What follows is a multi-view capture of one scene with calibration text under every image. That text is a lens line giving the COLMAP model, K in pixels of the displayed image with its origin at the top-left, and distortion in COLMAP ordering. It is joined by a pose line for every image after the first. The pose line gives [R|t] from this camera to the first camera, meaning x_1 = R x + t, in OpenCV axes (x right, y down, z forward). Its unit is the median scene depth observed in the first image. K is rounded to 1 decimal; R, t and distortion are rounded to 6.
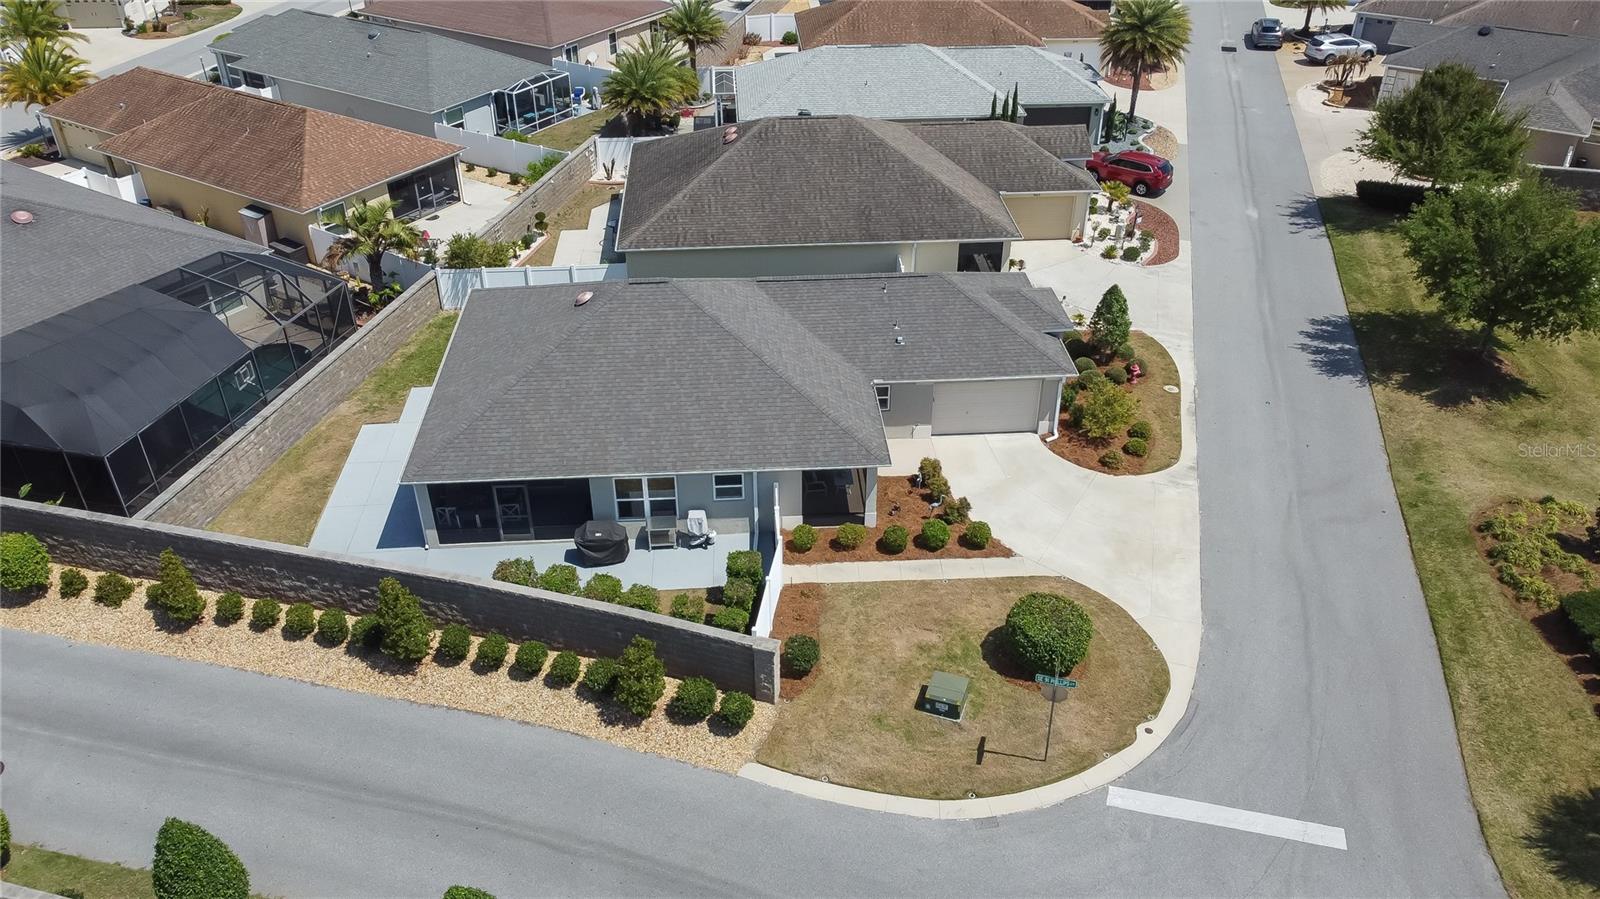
lens RADIAL K [[1222.8, 0, 797.4], [0, 1222.8, 441.4], [0, 0, 1]] dist [0.005147, -0.013487]
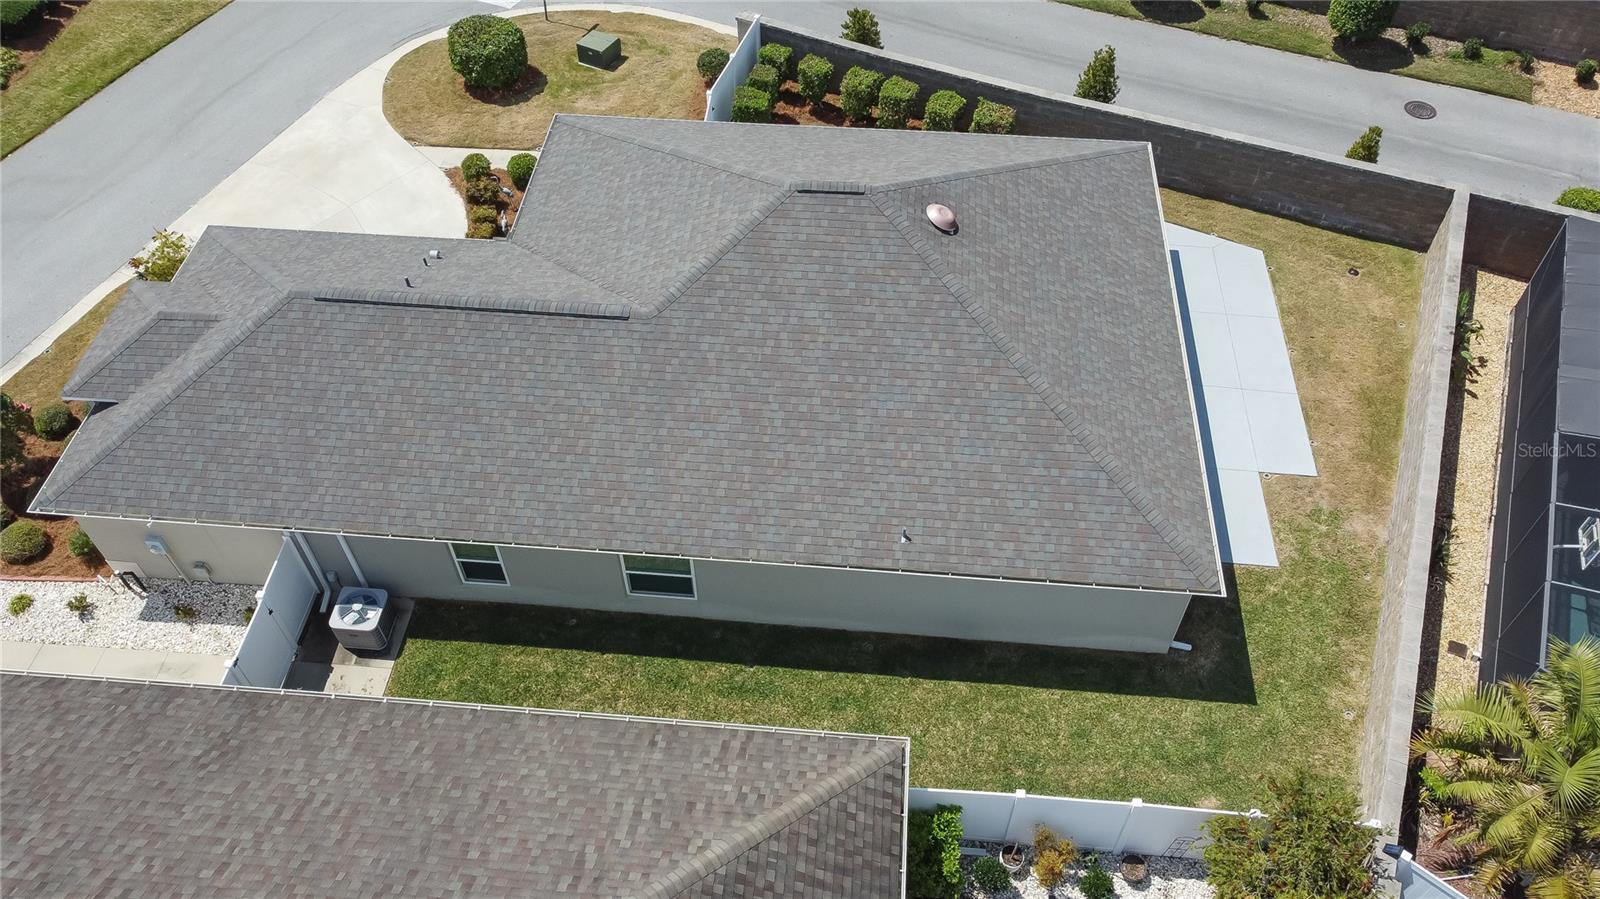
lens RADIAL K [[1216.7, 0, 800.0], [0, 1216.7, 449.5], [0, 0, 1]] dist [0.006134, -0.005642]
pose [[-0.988889, -0.107131, 0.103056, -0.176471], [0.087298, 0.142604, 0.985922, -0.674522], [-0.120319, 0.983965, -0.131667, 1.178021]]
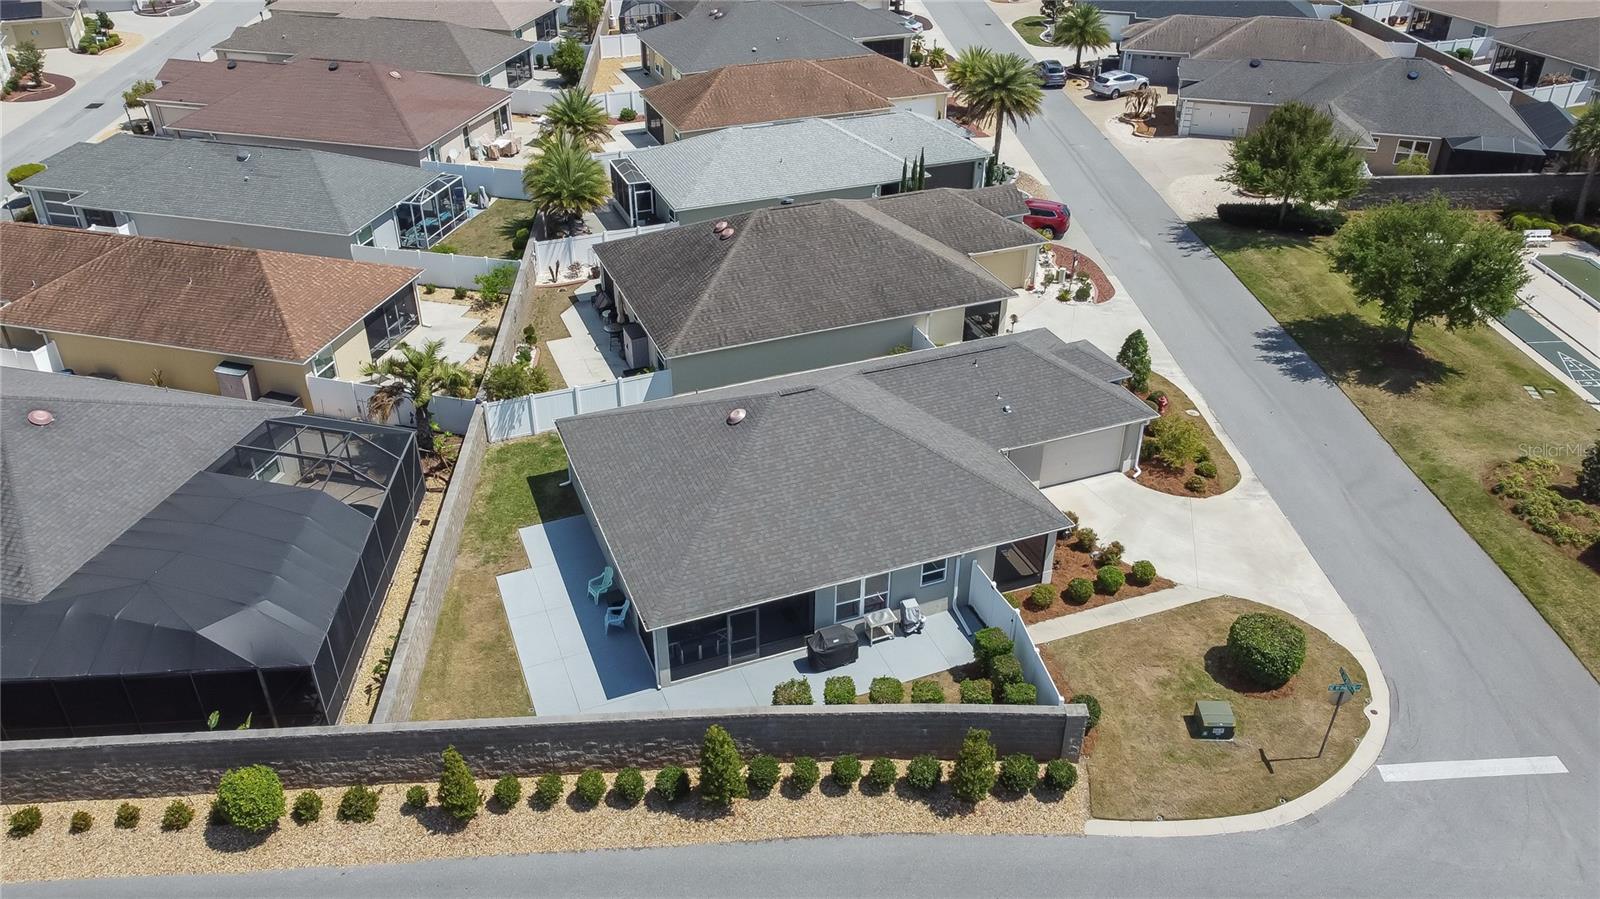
lens RADIAL K [[1222.8, 0, 797.4], [0, 1222.8, 441.4], [0, 0, 1]] dist [0.005147, -0.013487]
pose [[0.950538, -0.157474, 0.267731, -0.398421], [0.163149, 0.986601, 0.001063, -0.087466], [-0.264311, 0.042670, 0.963493, -0.001576]]
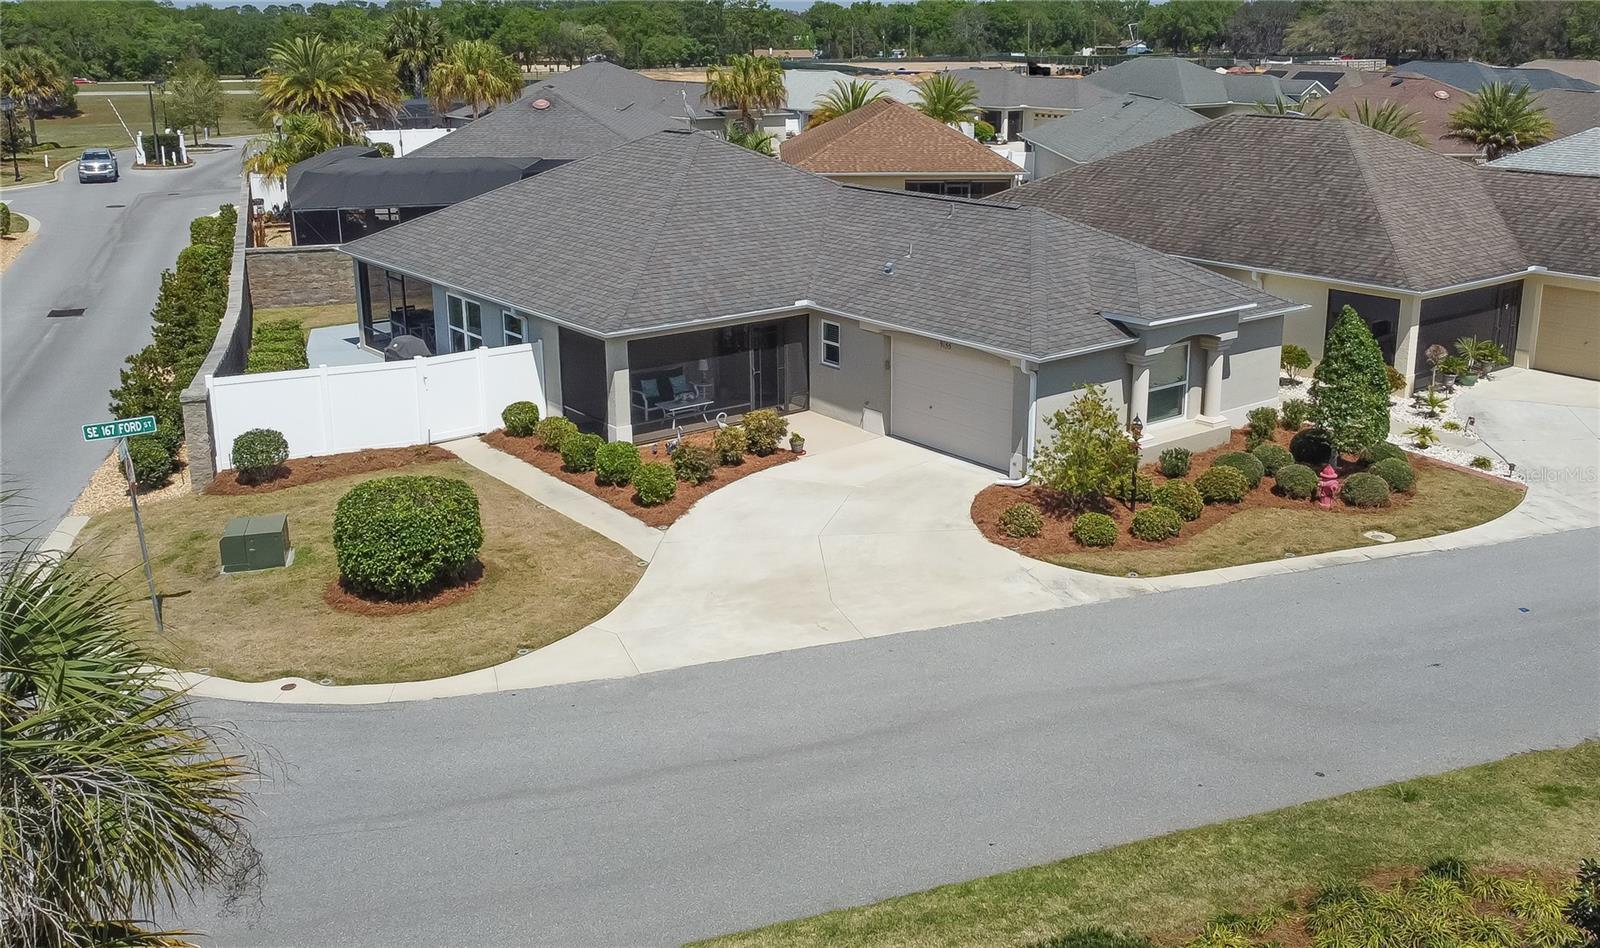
lens RADIAL K [[1478.1, 0, 838.4], [0, 1478.1, 398.2], [0, 0, 1]] dist [-0.000027, -0.006906]
pose [[0.569228, 0.206867, -0.795729, 0.701395], [-0.445214, 0.891207, -0.086797, 0.056632], [0.691204, 0.403677, 0.599401, 0.561273]]
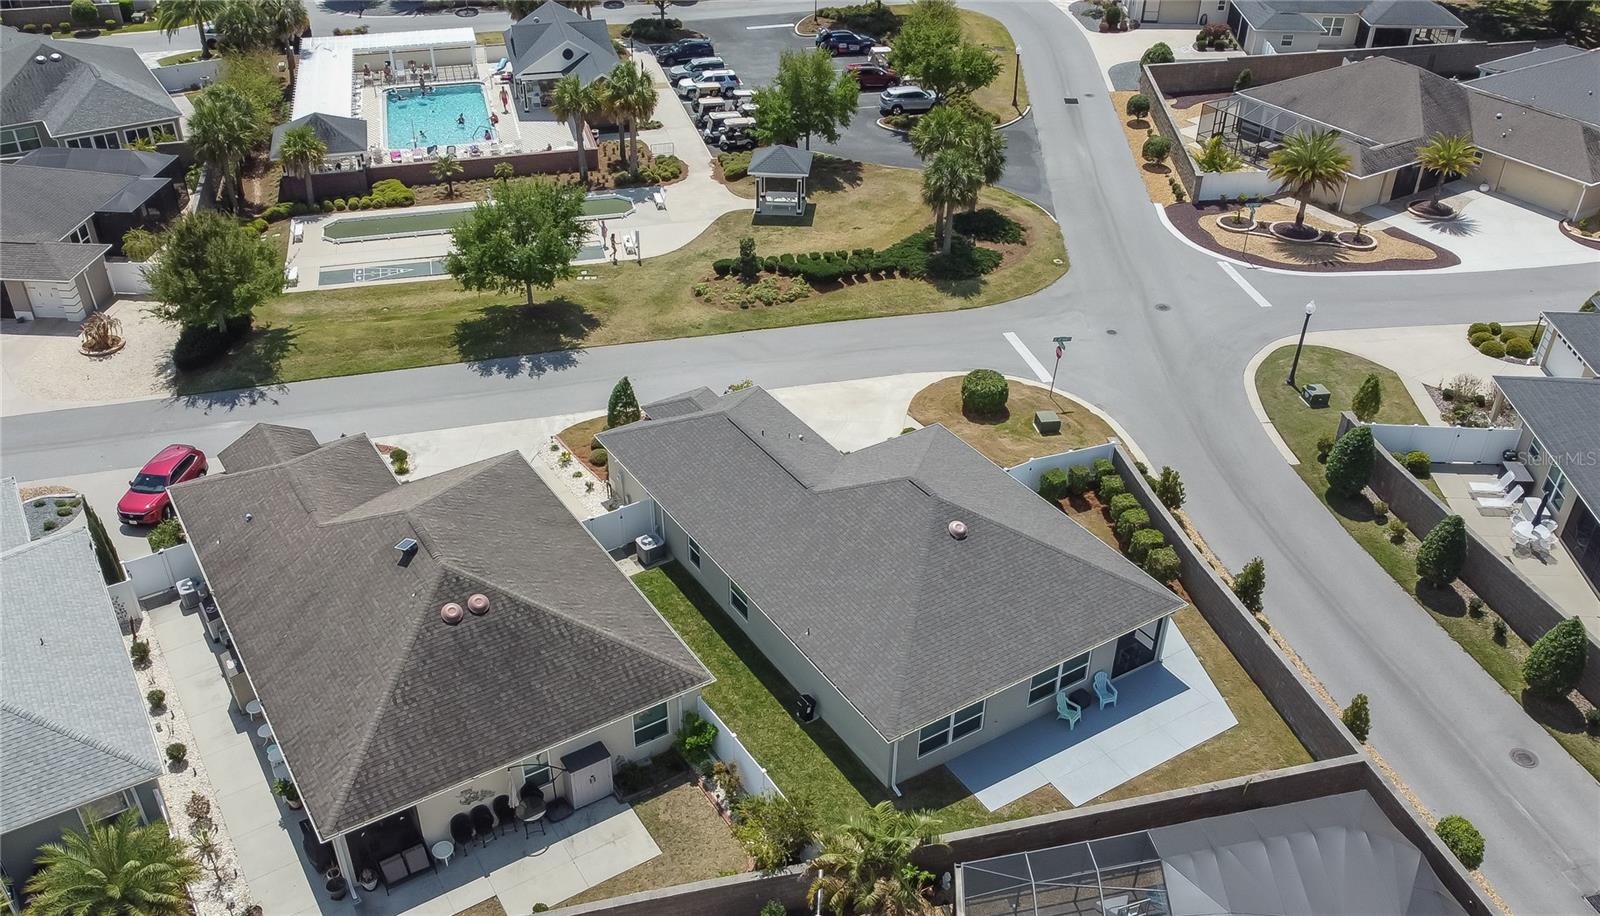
lens RADIAL K [[1343.0, 0, 777.1], [0, 1343.0, 500.8], [0, 0, 1]] dist [0.005090, -0.001033]
pose [[-0.472980, -0.497288, 0.727320, -0.927206], [0.476484, 0.549995, 0.685906, -0.996968], [-0.741116, 0.670977, -0.023187, 1.111794]]
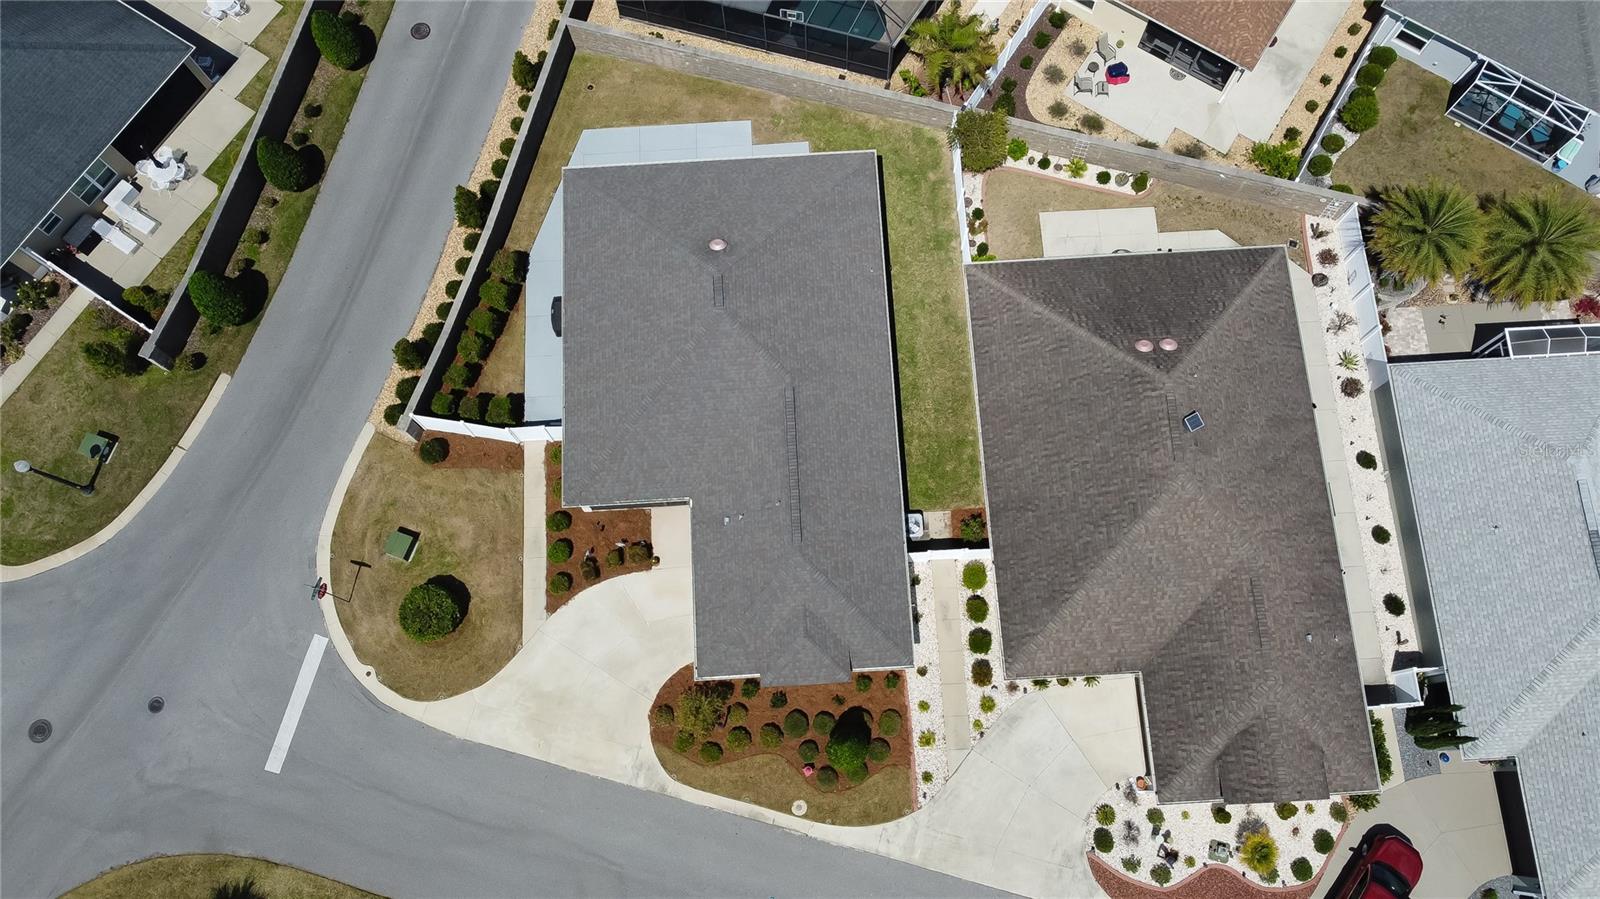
lens RADIAL K [[1207.4, 0, 798.9], [0, 1207.4, 455.1], [0, 0, 1]] dist [0.006531, 0.000904]
pose [[-0.008961, 0.965486, -0.260302, 0.318267], [-0.526476, 0.216757, 0.822095, -1.052750], [0.850143, 0.144409, 0.506363, 0.499947]]
